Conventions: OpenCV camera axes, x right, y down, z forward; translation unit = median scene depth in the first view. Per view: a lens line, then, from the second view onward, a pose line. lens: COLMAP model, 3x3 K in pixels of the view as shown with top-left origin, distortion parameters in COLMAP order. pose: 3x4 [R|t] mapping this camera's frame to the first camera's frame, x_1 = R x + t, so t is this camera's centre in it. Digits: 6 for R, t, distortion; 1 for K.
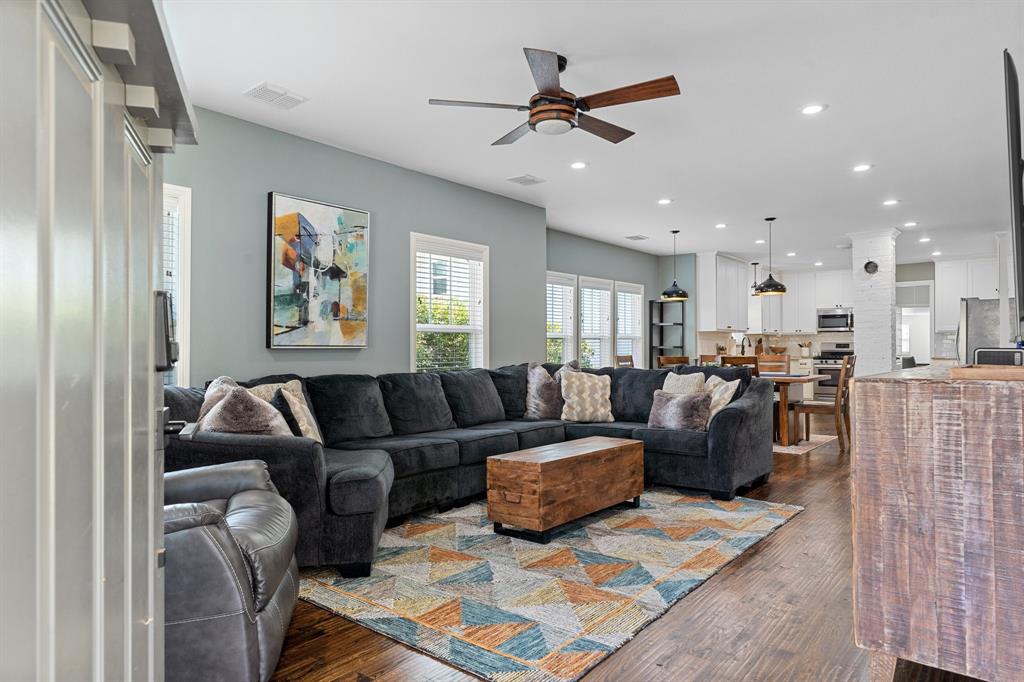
lens RADIAL K [[631.0, 0, 505.1], [0, 631.0, 348.0], [0, 0, 1]] dist [-0.009872, 0.002780]
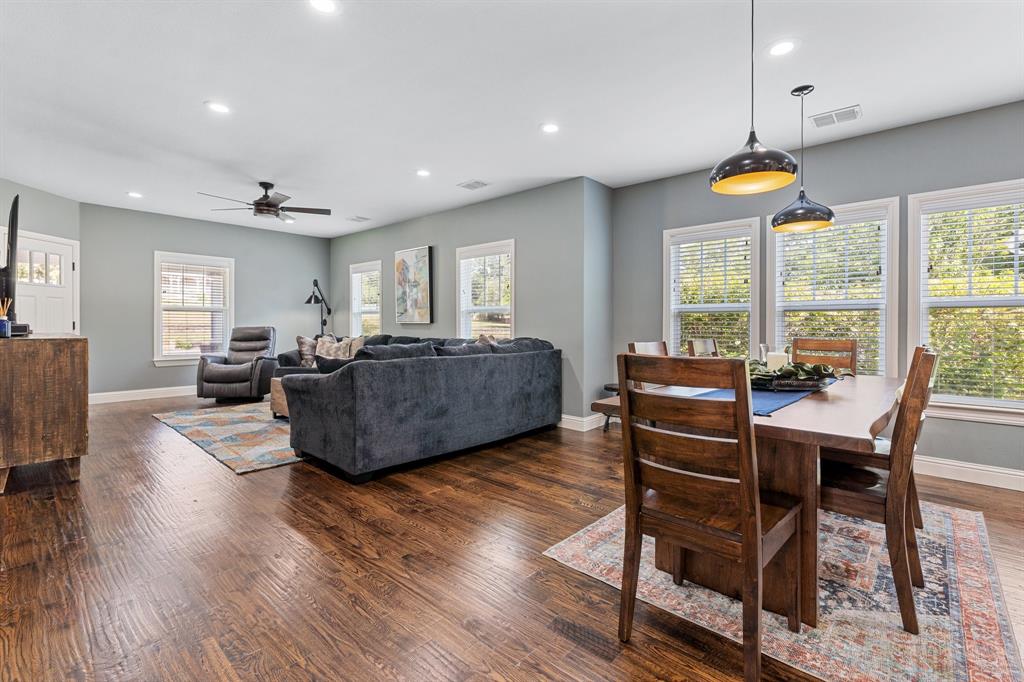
lens RADIAL K [[457.0, 0, 511.8], [0, 457.0, 325.7], [0, 0, 1]] dist [-0.004321, -0.000538]
pose [[-0.058822, 0.009969, -0.998219, 1.179060], [-0.001211, 0.999949, 0.010058, -0.006324], [0.998268, 0.001800, -0.058807, 1.461078]]
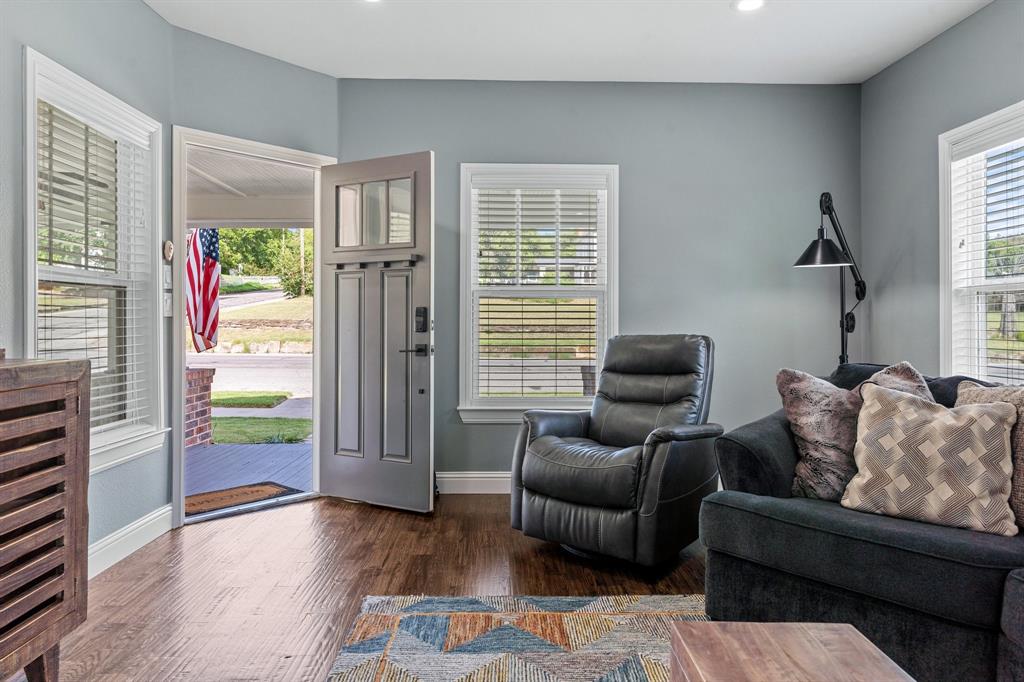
lens RADIAL K [[631.0, 0, 515.1], [0, 631.0, 331.4], [0, 0, 1]] dist [-0.009872, 0.002780]
pose [[-0.754184, 0.014034, -0.656513, 0.296000], [0.004716, 0.999862, 0.015955, -0.004008], [0.656646, 0.008937, -0.754146, 0.949398]]
